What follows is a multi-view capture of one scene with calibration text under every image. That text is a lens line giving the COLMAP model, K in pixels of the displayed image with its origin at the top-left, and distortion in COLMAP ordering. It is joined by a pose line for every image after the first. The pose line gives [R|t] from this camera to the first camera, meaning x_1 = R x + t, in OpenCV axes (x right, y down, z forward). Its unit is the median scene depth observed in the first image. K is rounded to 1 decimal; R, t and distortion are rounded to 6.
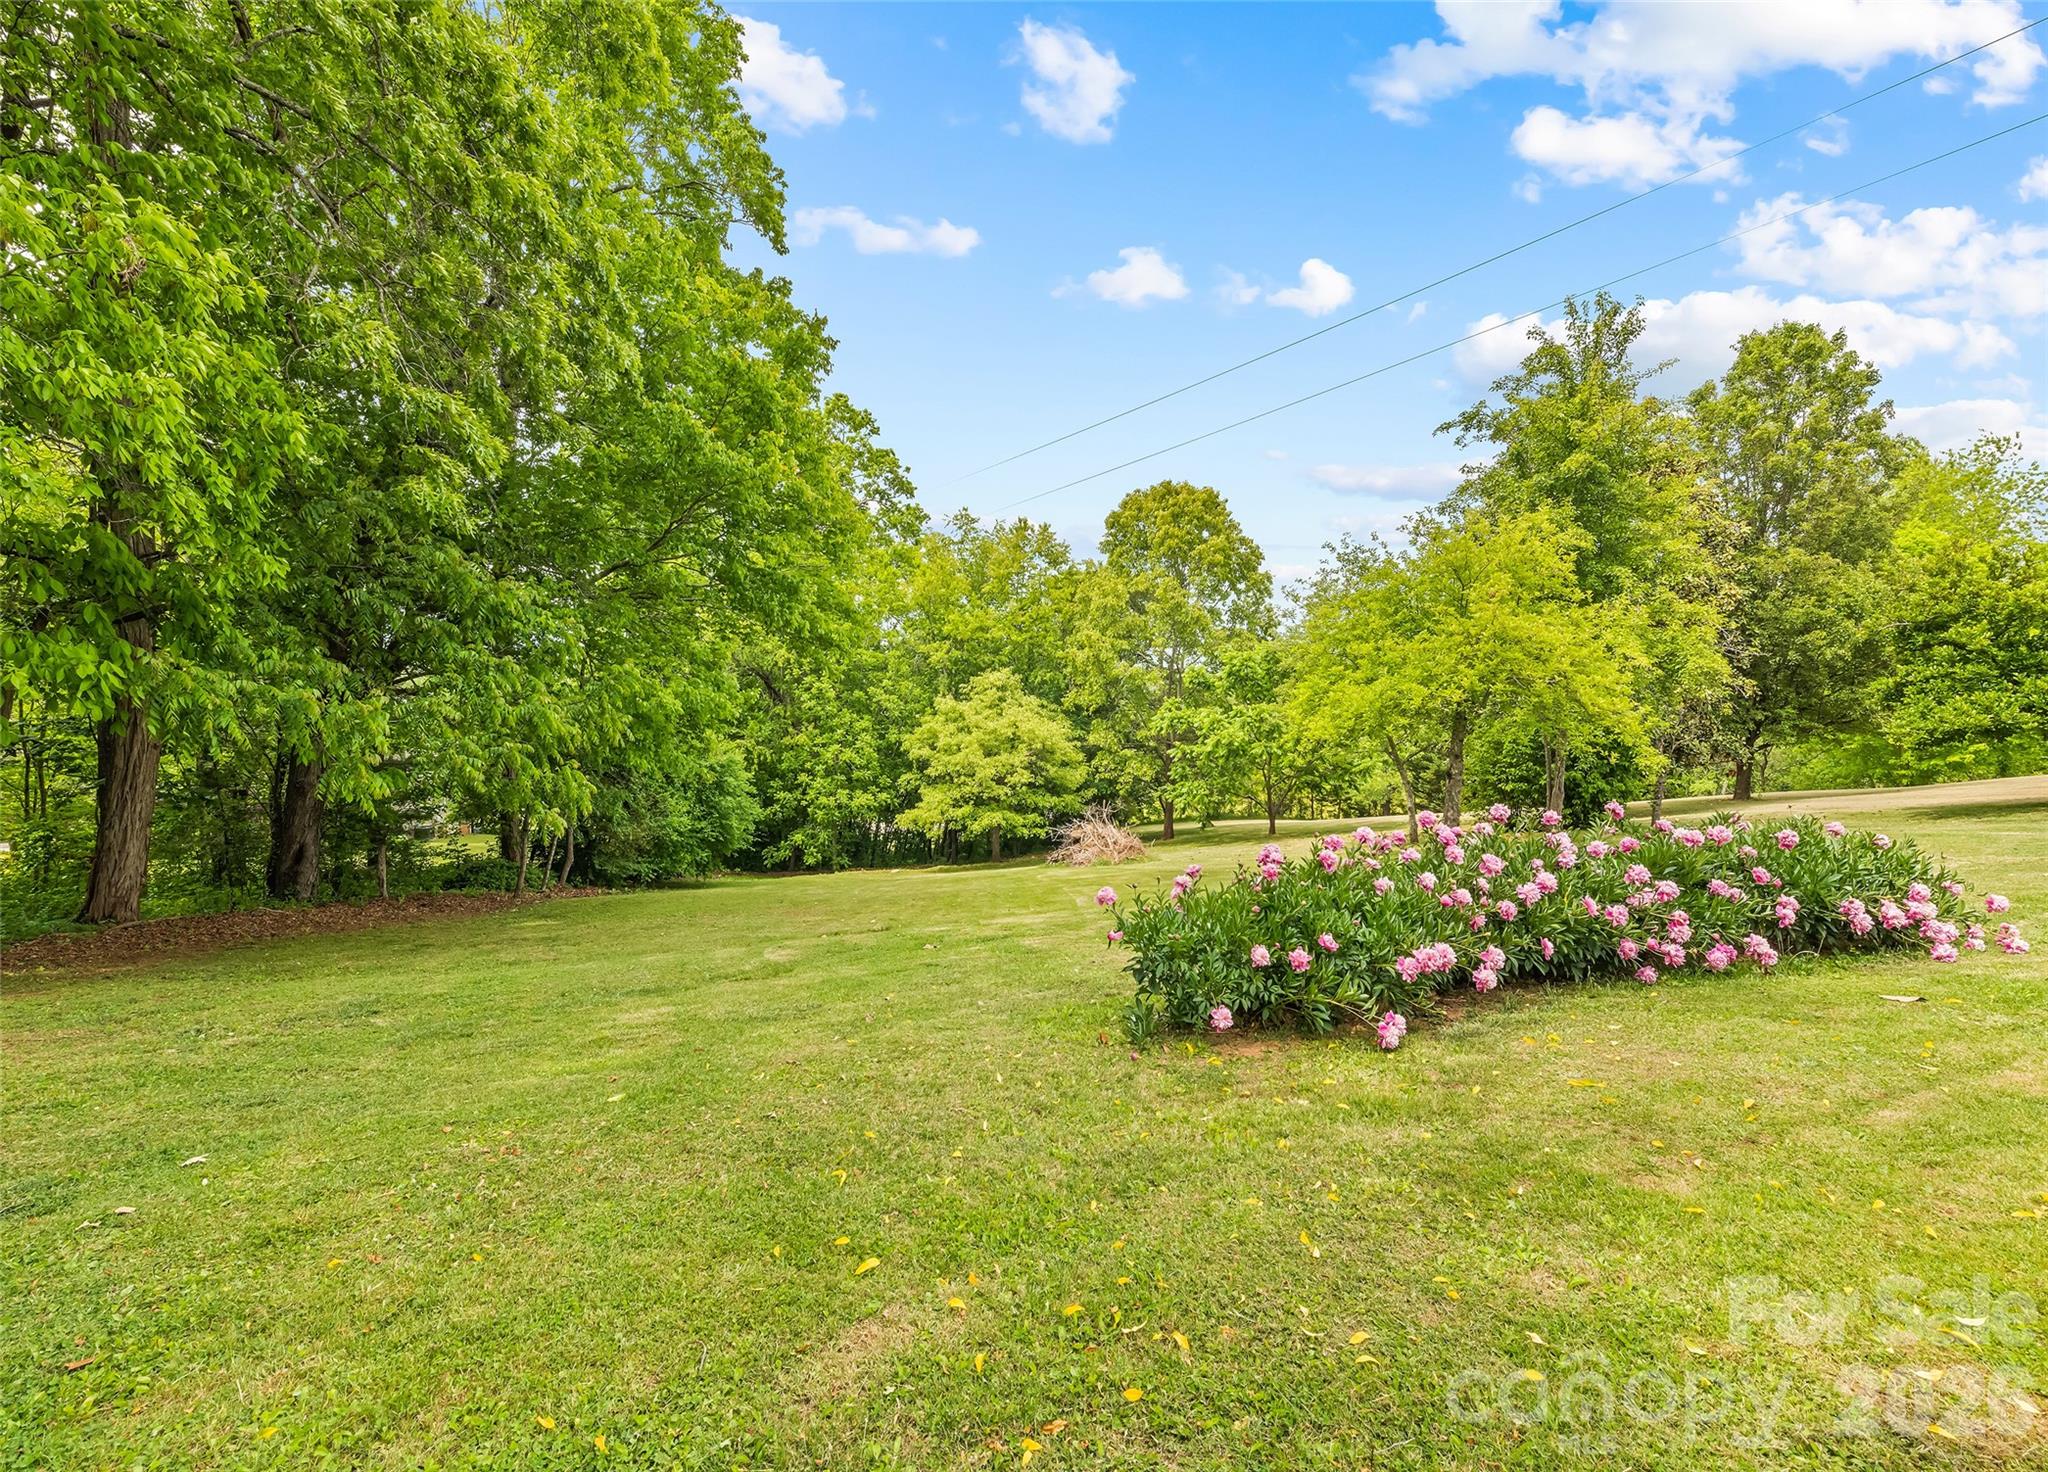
lens RADIAL K [[884.6, 0, 1016.4], [0, 884.6, 743.8], [0, 0, 1]] dist [0.015469, -0.010676]
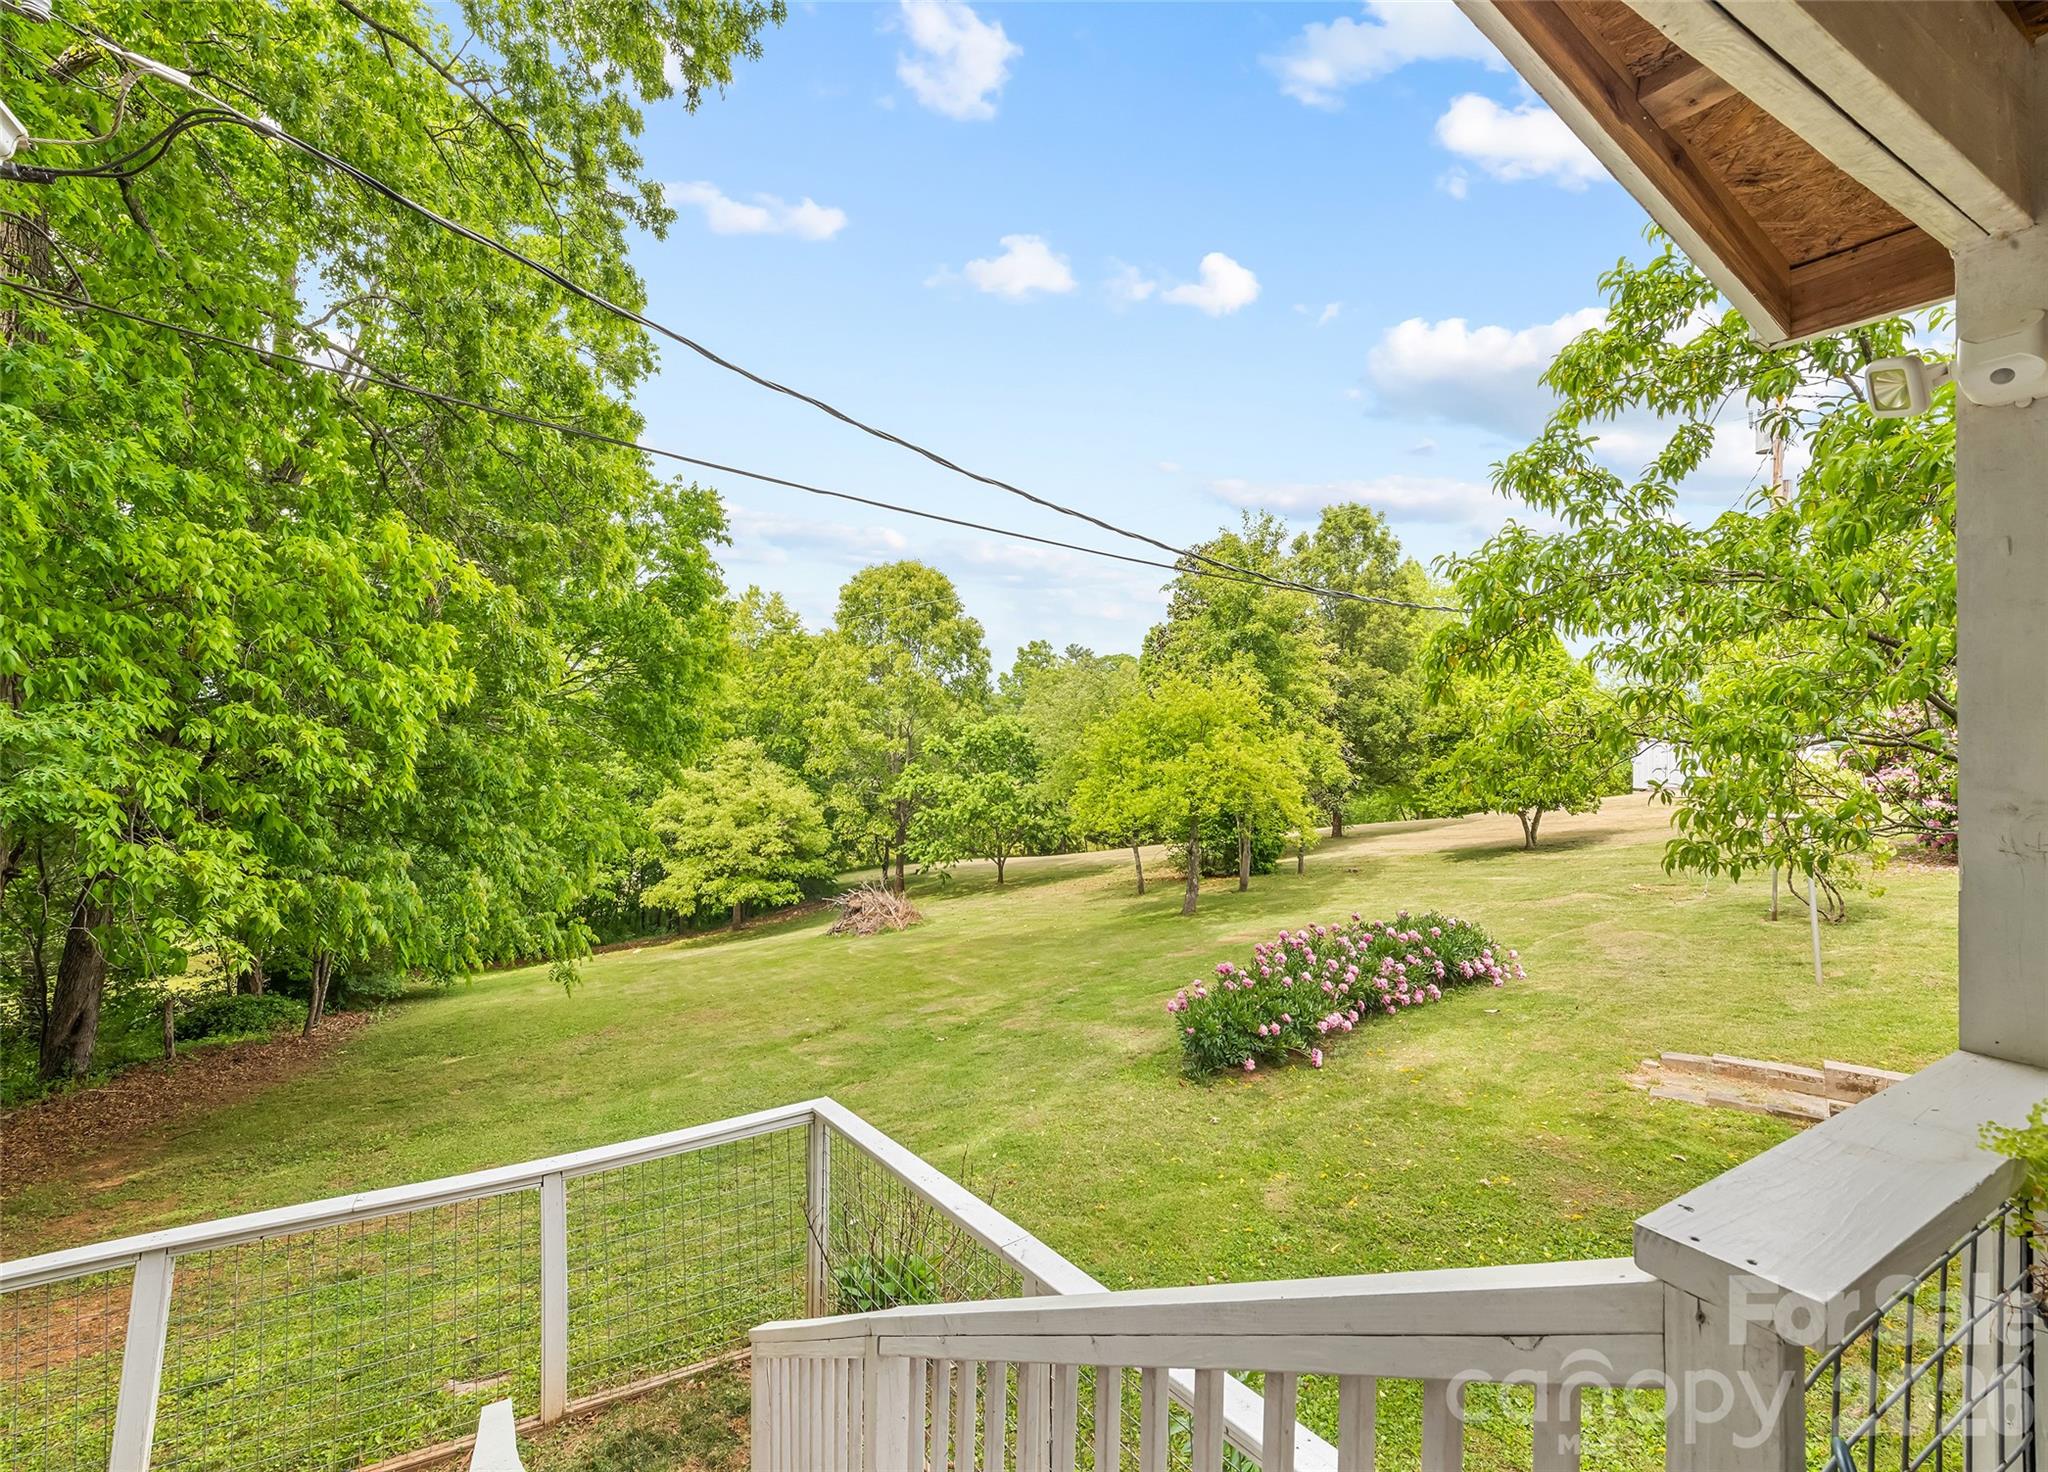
lens RADIAL K [[921.2, 0, 1018.1], [0, 921.2, 712.1], [0, 0, 1]] dist [0.001159, -0.000009]
pose [[0.924749, -0.004500, 0.380552, -0.142550], [0.027262, 0.998145, -0.054444, -0.053183], [-0.379601, 0.060722, 0.923156, -0.107265]]
